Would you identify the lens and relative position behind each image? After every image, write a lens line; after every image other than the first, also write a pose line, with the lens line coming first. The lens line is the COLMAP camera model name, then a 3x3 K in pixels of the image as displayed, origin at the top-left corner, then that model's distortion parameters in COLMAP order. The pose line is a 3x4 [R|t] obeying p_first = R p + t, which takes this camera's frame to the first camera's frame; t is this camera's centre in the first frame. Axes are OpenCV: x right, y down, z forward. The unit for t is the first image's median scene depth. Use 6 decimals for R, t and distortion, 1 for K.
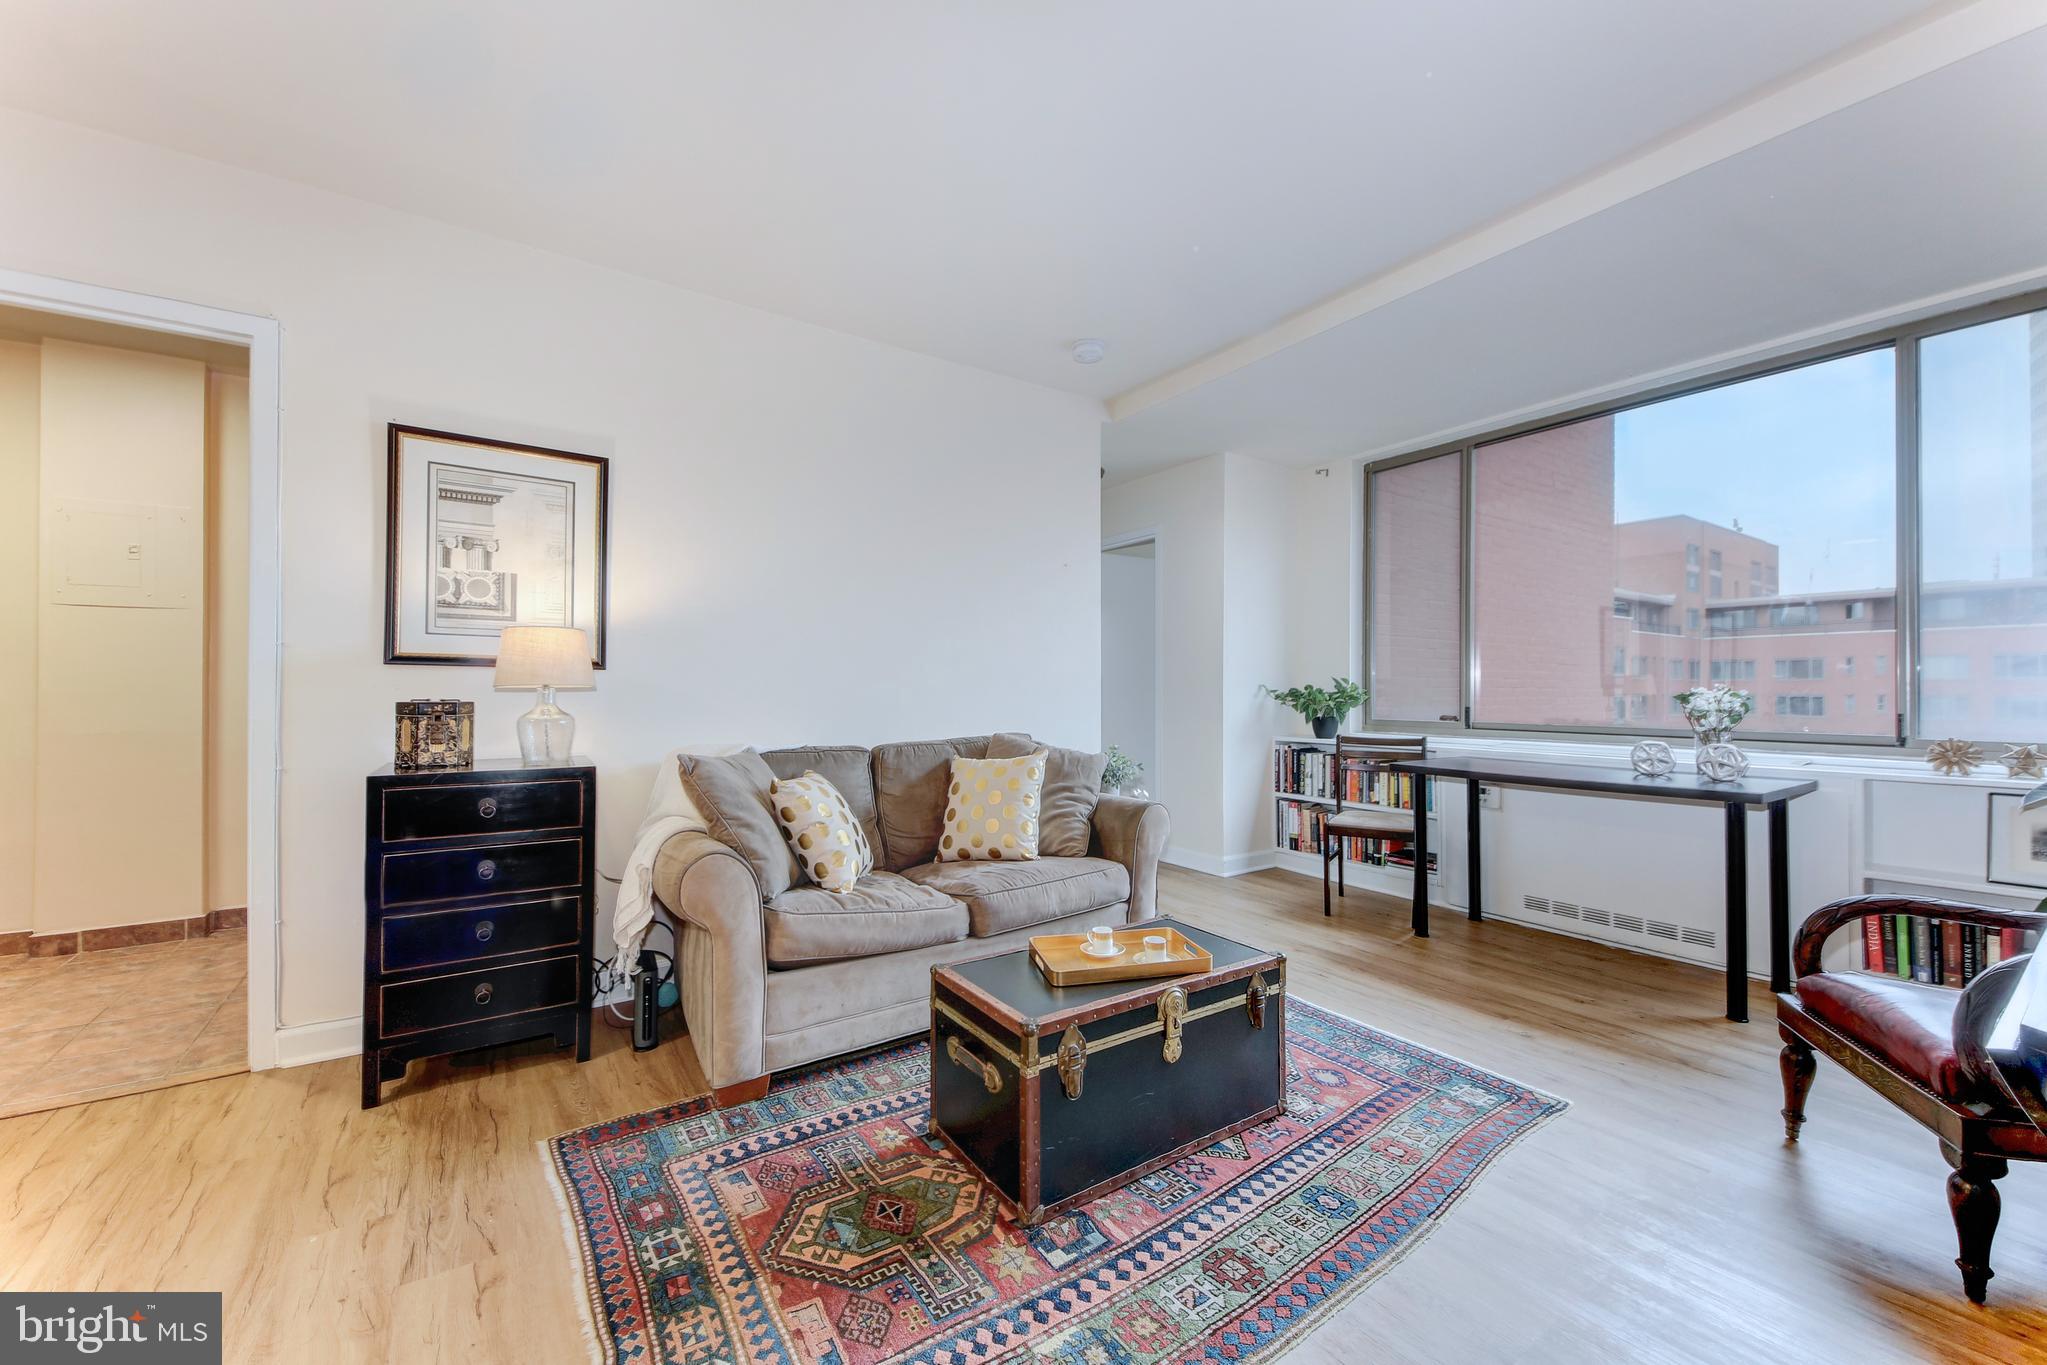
lens RADIAL K [[791.6, 0, 1033.4], [0, 791.6, 687.2], [0, 0, 1]] dist [0.078496, -0.040519]
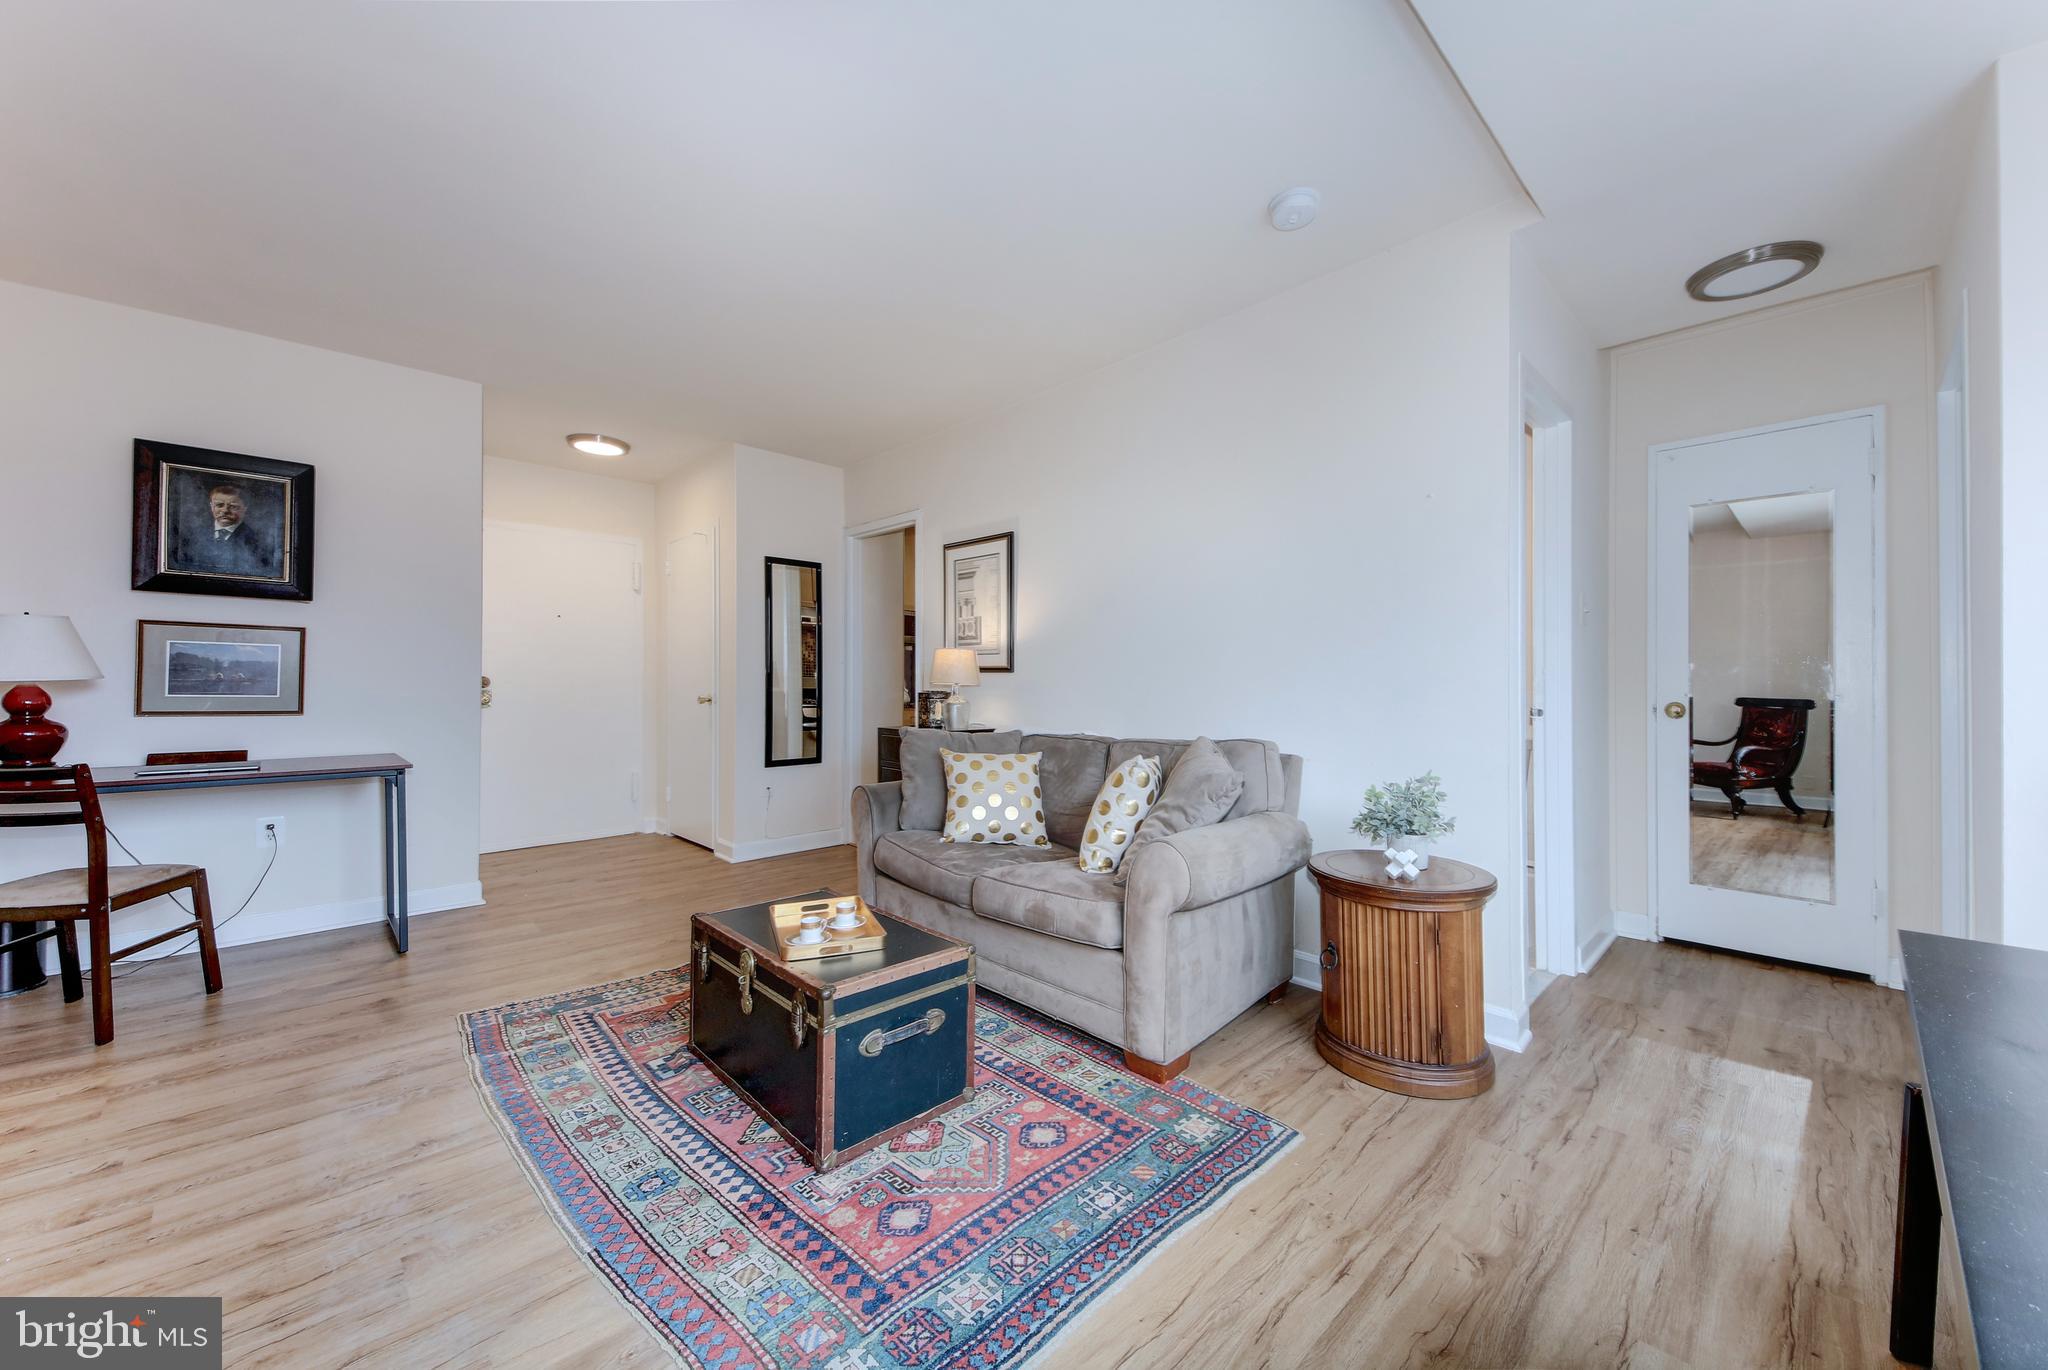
lens RADIAL K [[758.1, 0, 1031.3], [0, 758.1, 676.4], [0, 0, 1]] dist [0.063958, -0.034124]
pose [[0.158765, -0.013935, -0.987218, 1.229891], [0.000502, 0.999901, -0.014033, 0.007731], [0.987316, 0.001732, 0.158756, 1.146143]]
